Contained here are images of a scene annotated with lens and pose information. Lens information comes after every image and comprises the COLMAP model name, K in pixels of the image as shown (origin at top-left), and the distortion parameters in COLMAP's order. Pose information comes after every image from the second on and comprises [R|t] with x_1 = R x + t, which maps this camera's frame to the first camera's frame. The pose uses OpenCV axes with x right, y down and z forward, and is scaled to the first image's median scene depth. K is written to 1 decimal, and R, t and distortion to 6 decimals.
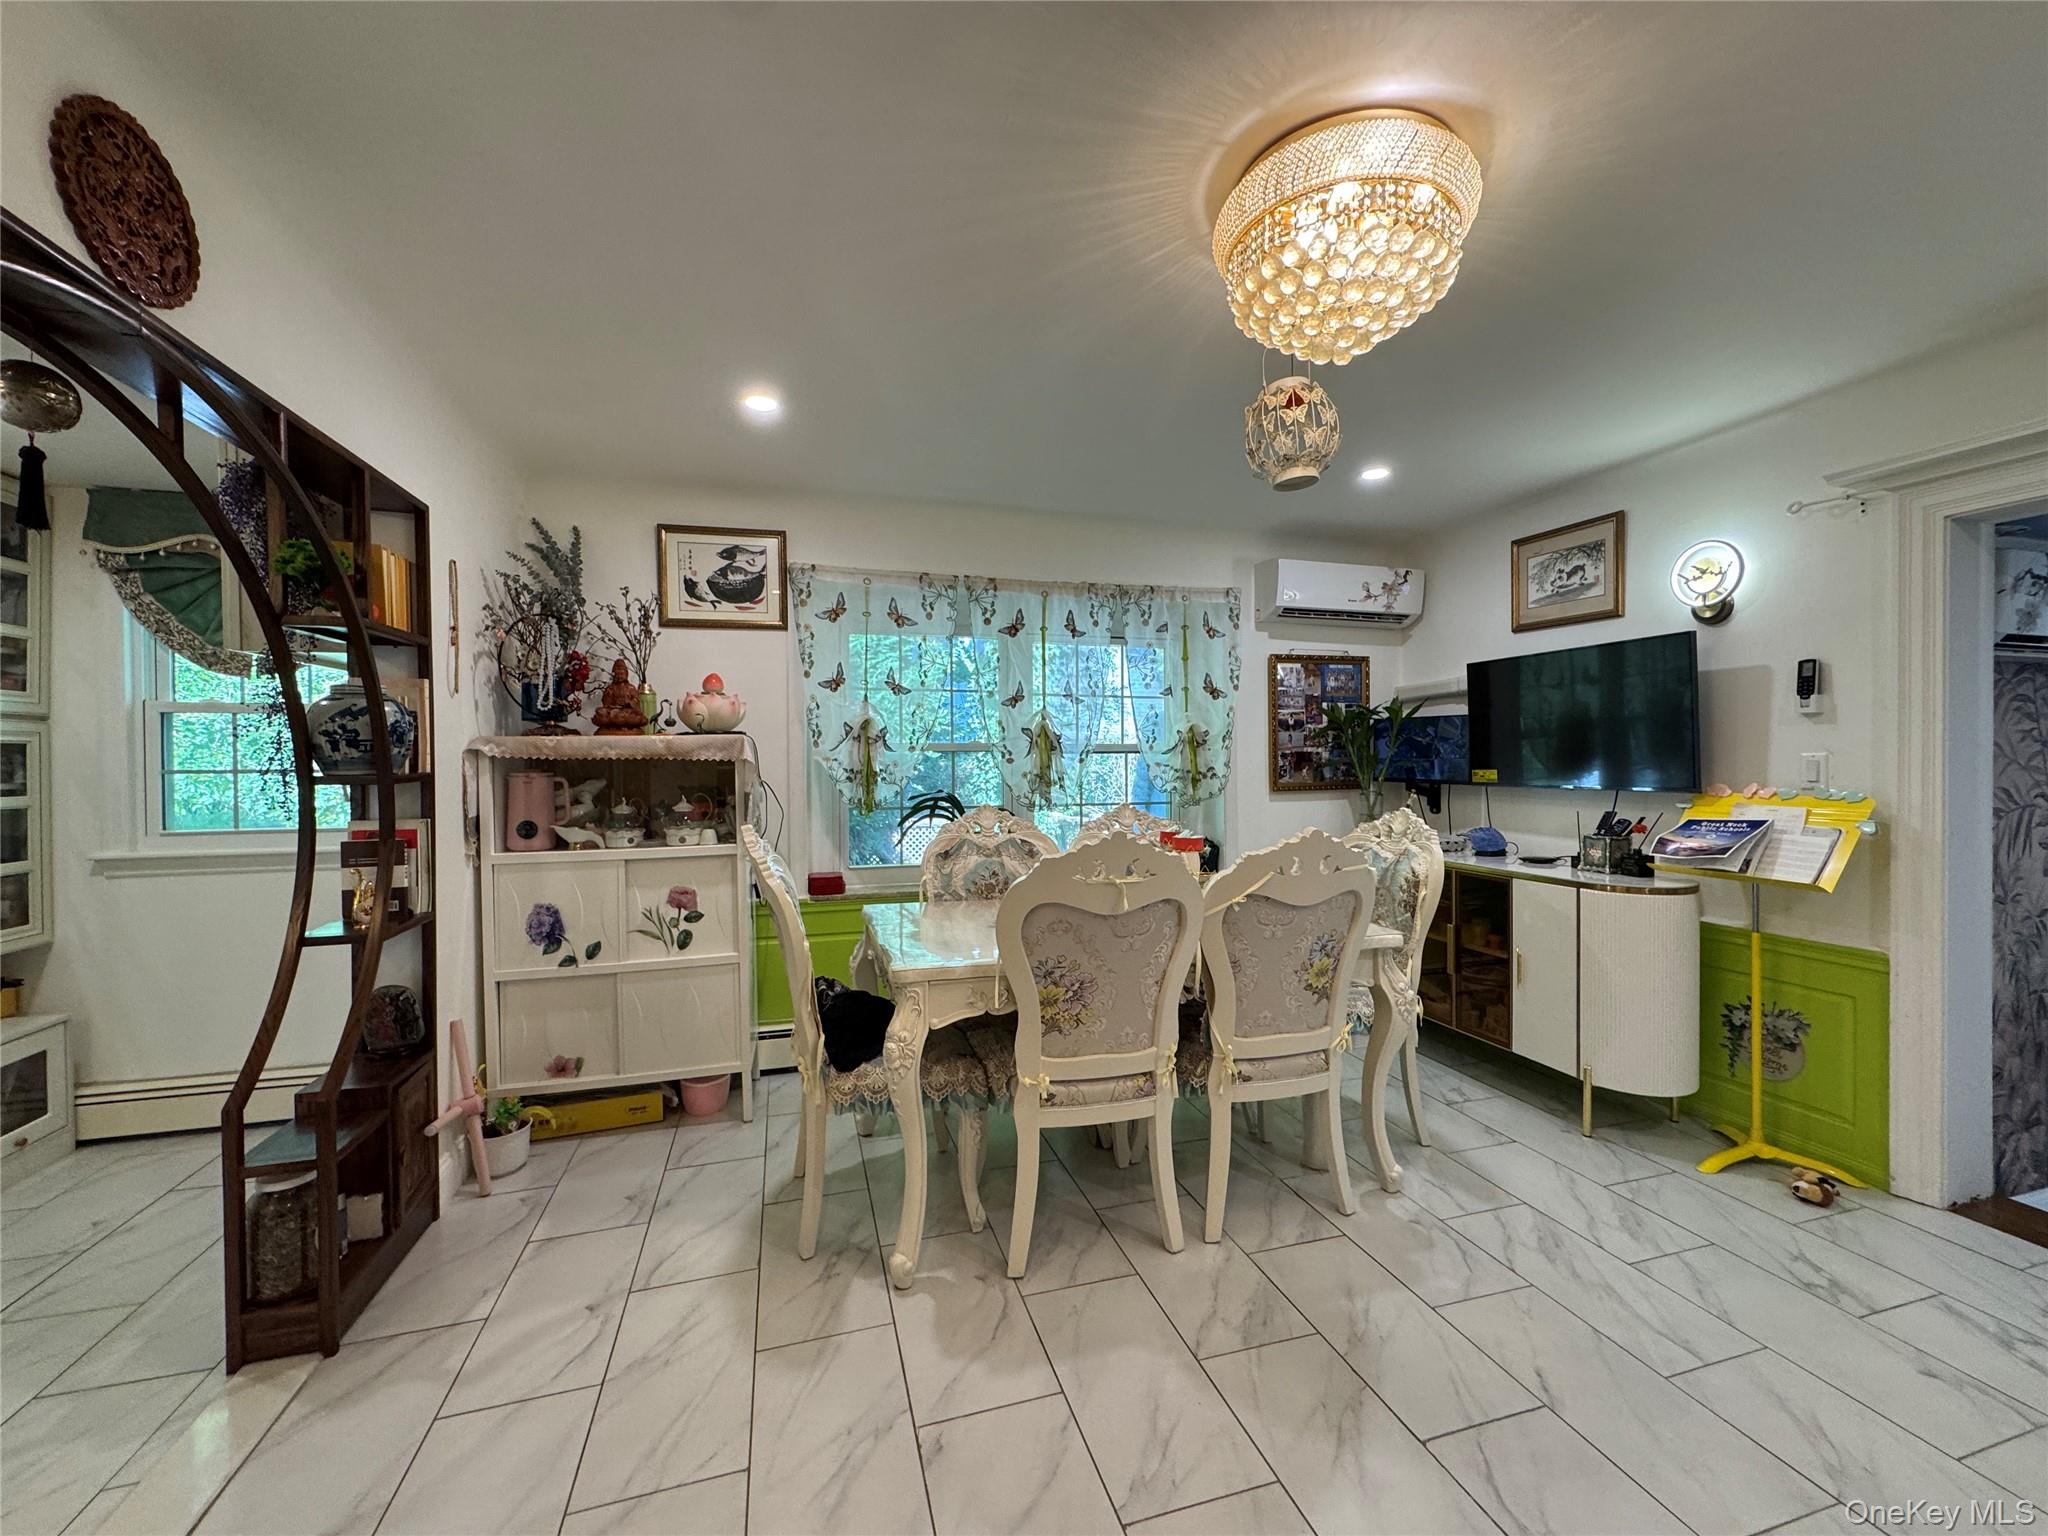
lens RADIAL K [[813.6, 0, 1022.3], [0, 813.6, 768.9], [0, 0, 1]] dist [-0.003708, 0.000462]
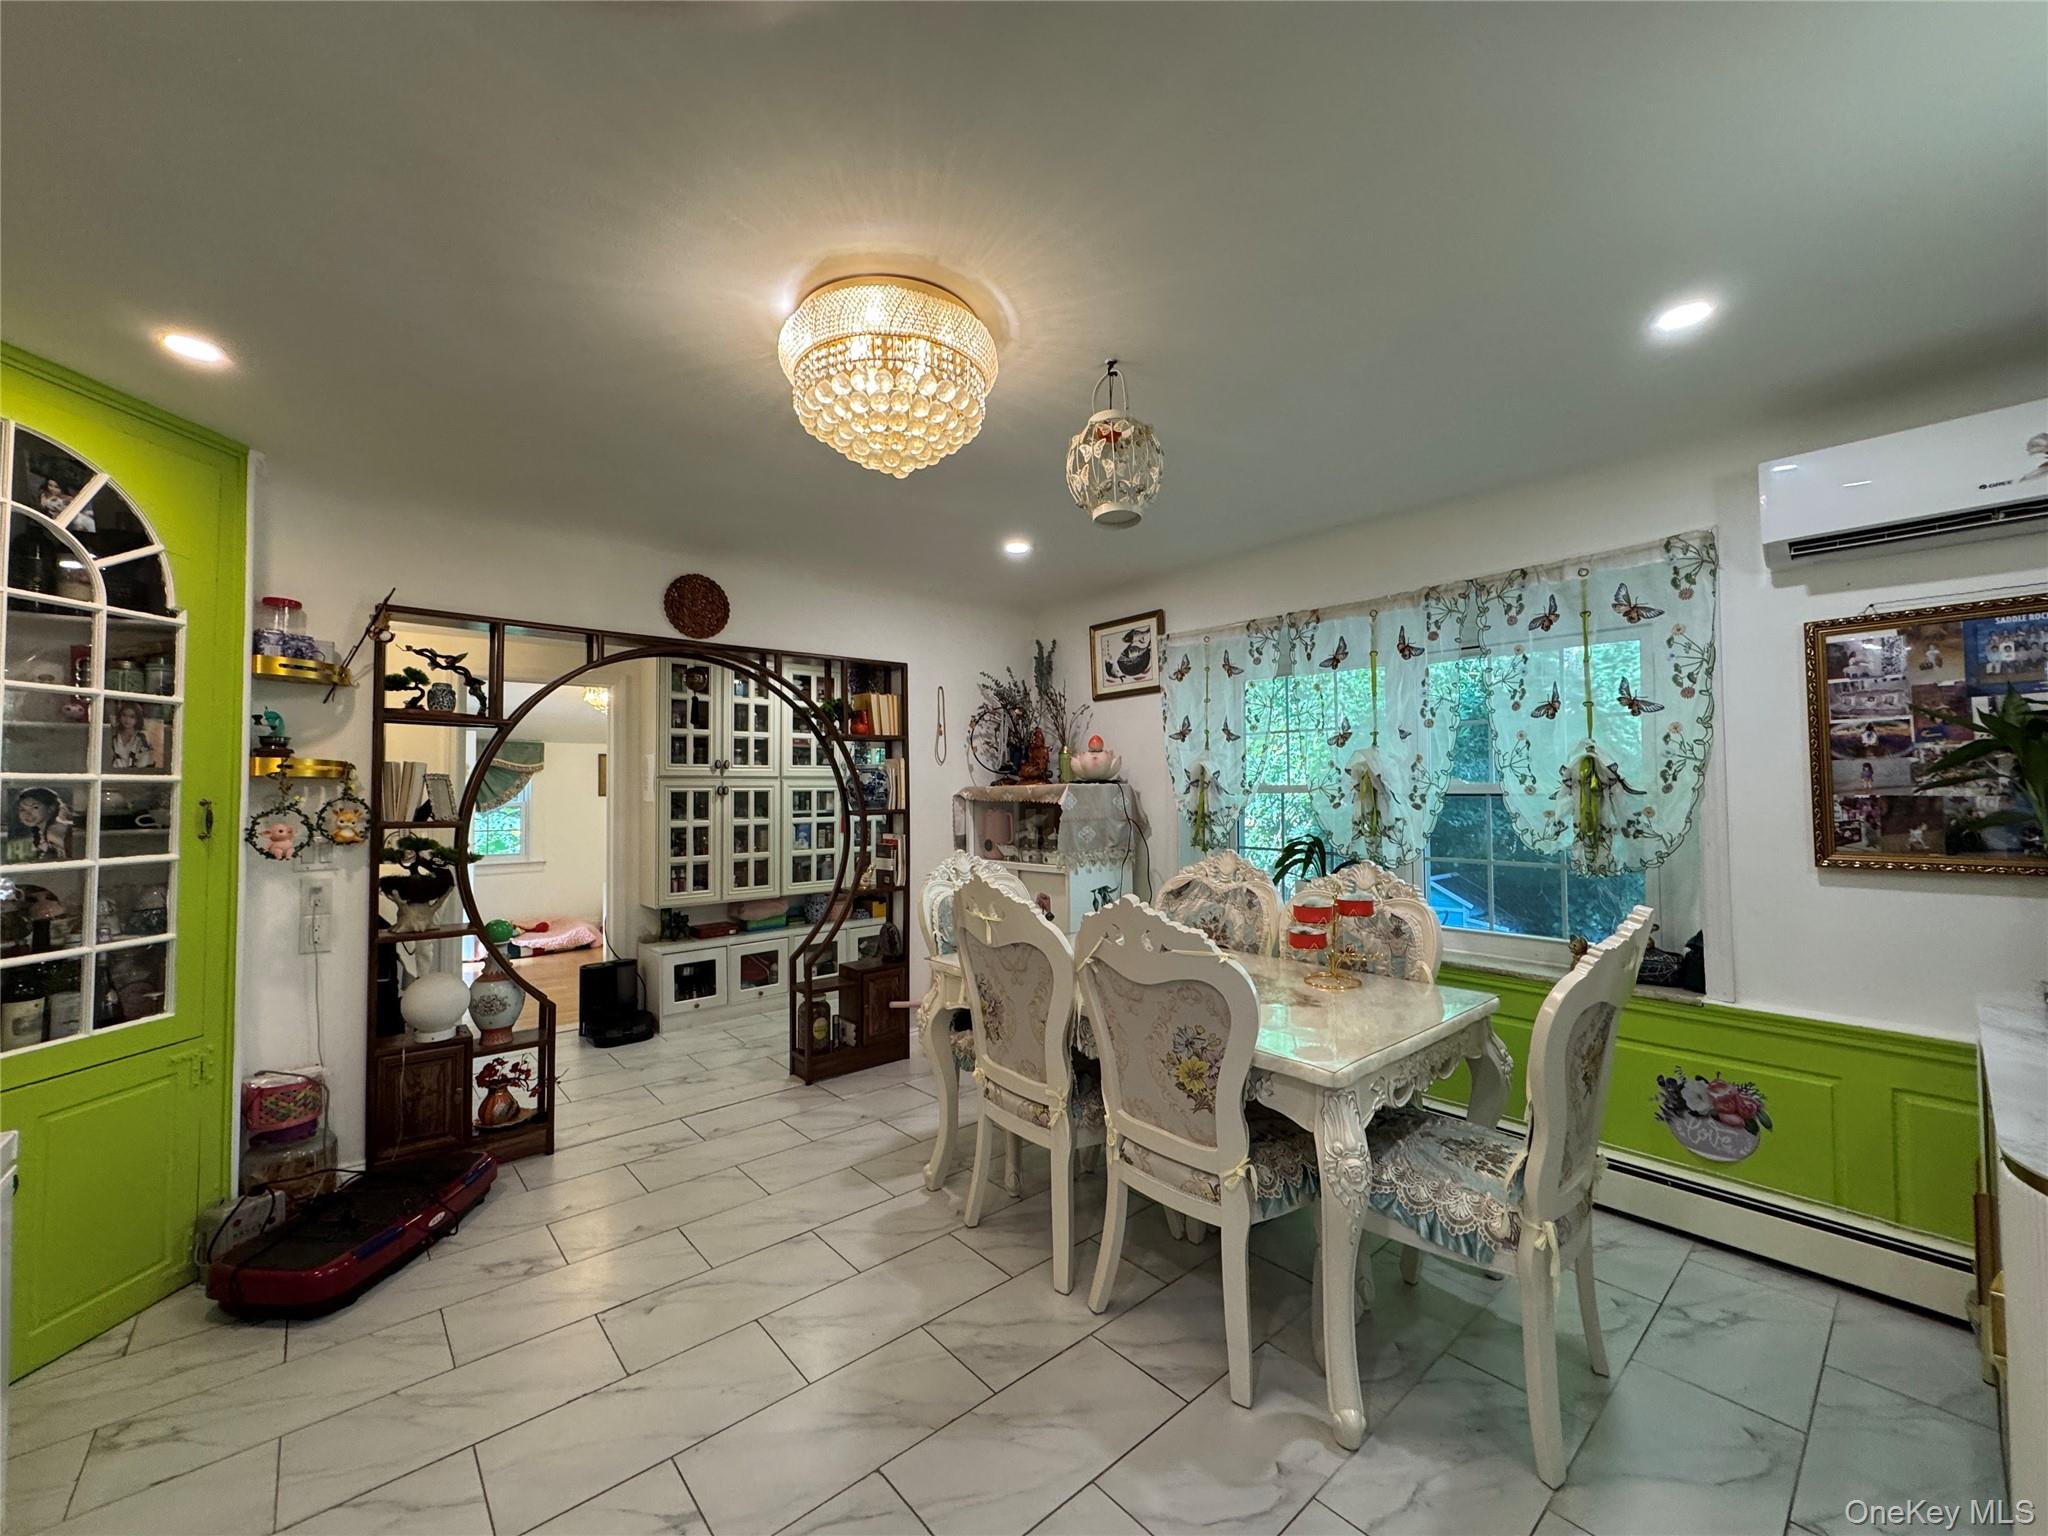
lens RADIAL K [[813.6, 0, 1019.1], [0, 813.6, 769.0], [0, 0, 1]] dist [-0.003708, 0.000462]
pose [[0.414705, -0.022166, -0.909686, 0.696432], [-0.005732, 0.999620, -0.026970, -0.025449], [0.909938, 0.016399, 0.414421, 0.319758]]
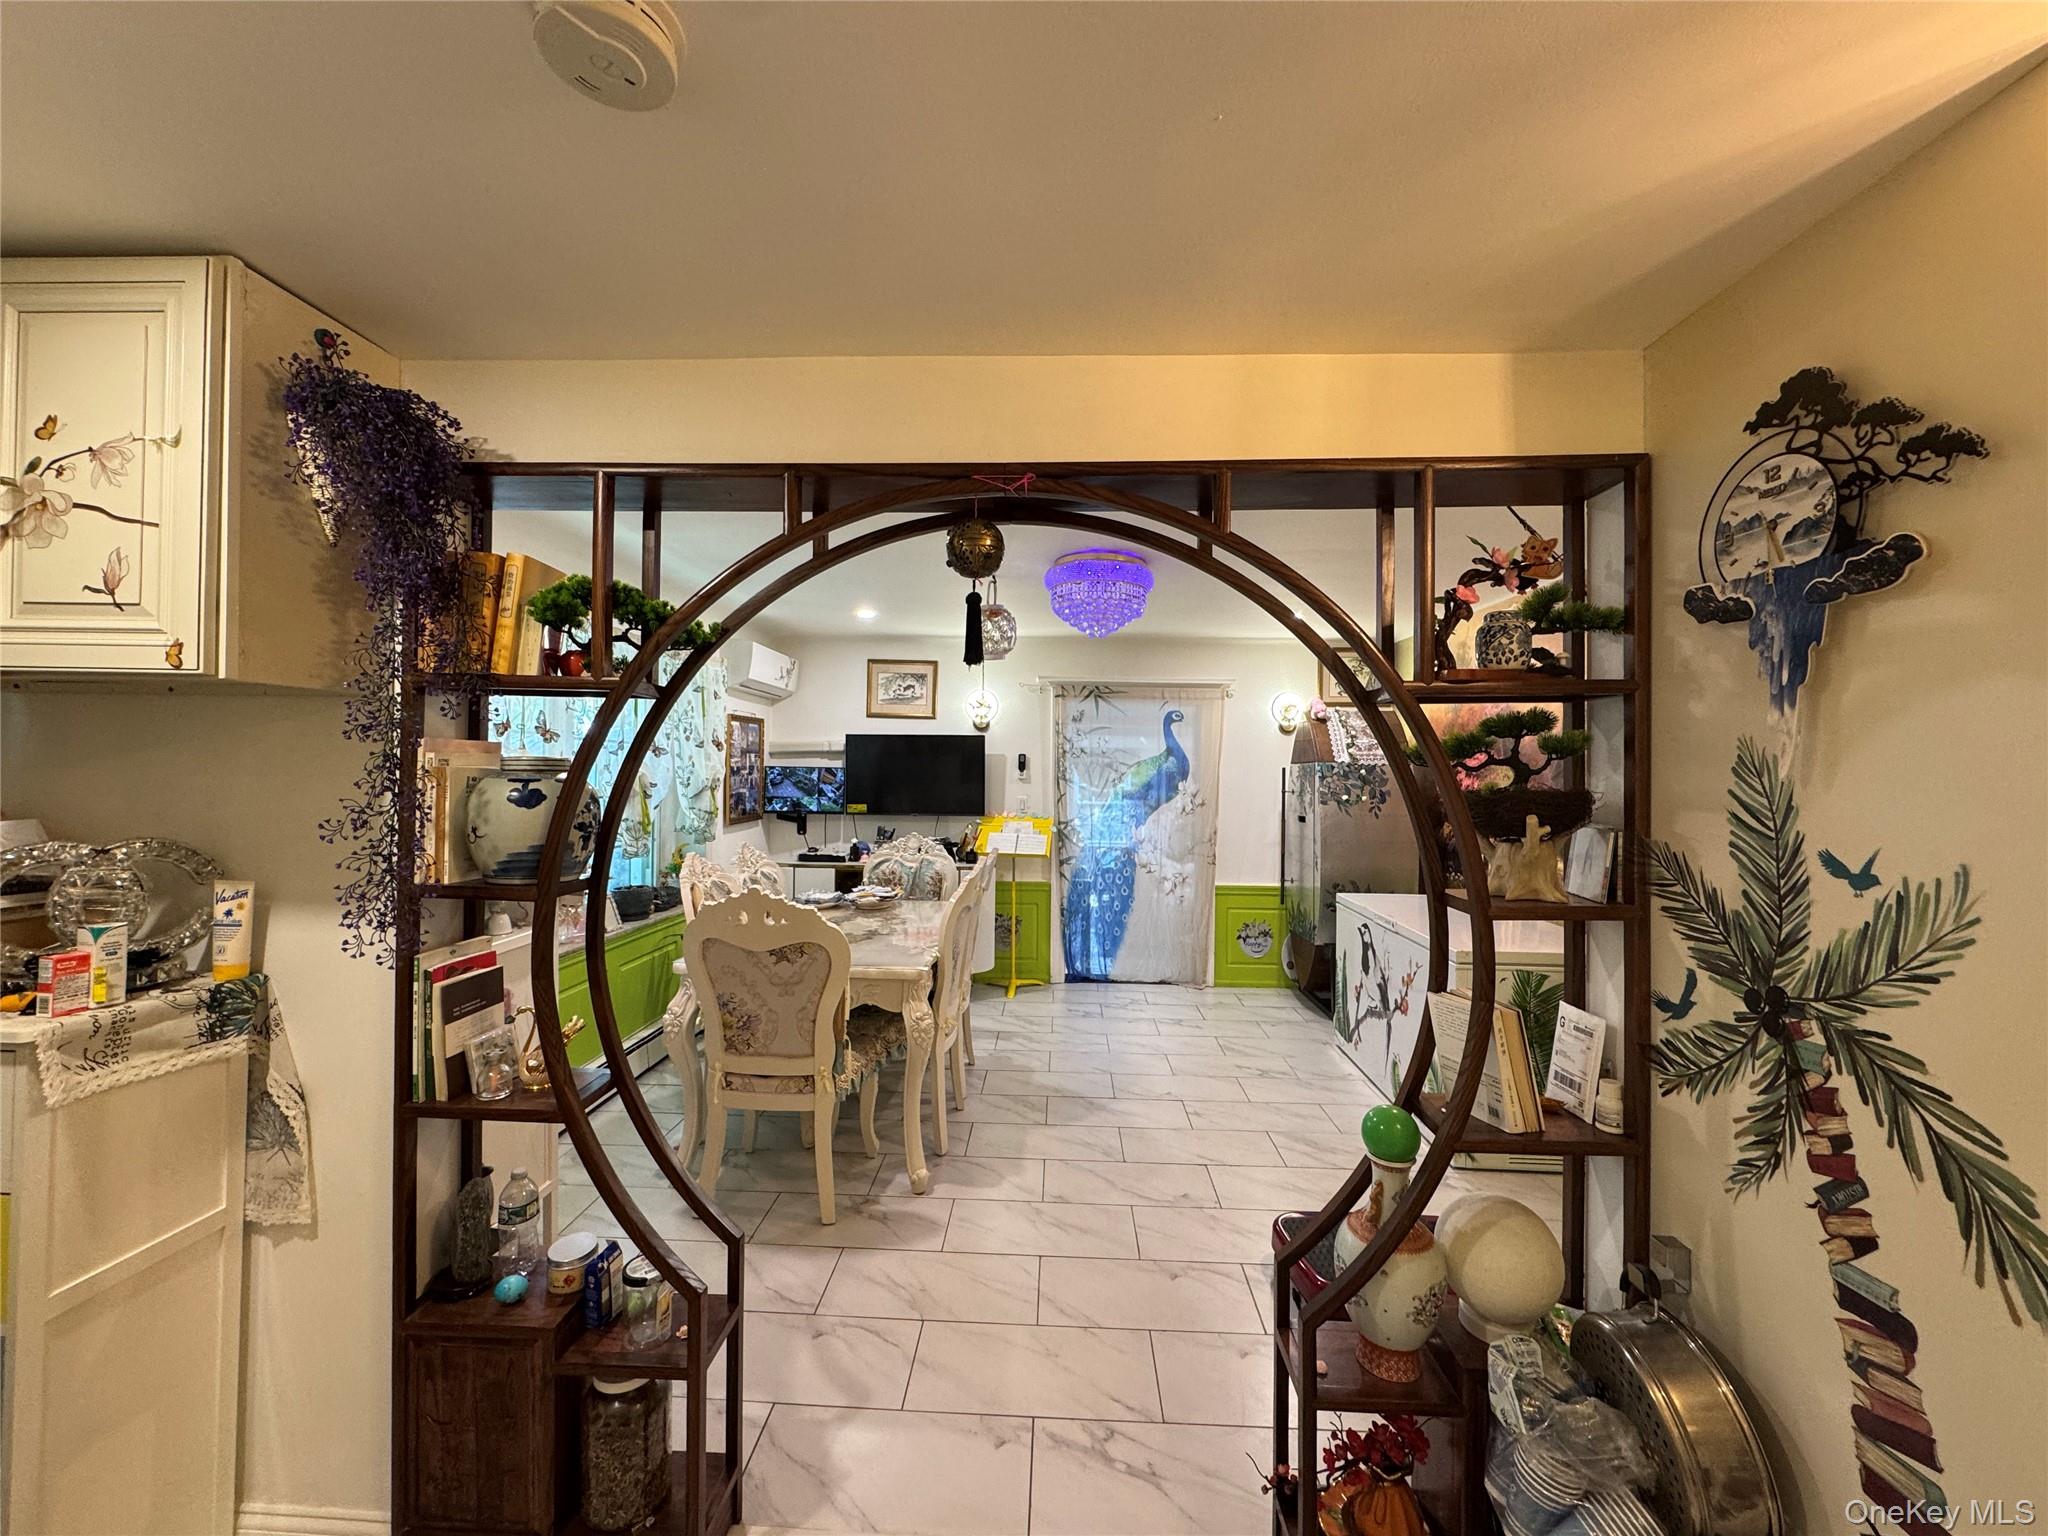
lens RADIAL K [[813.6, 0, 1028.5], [0, 813.6, 758.3], [0, 0, 1]] dist [-0.003708, 0.000462]
pose [[0.328002, 0.015179, 0.944555, -0.874131], [-0.003333, 0.999883, -0.014910, -0.071701], [-0.944671, 0.001743, 0.328014, 0.204210]]
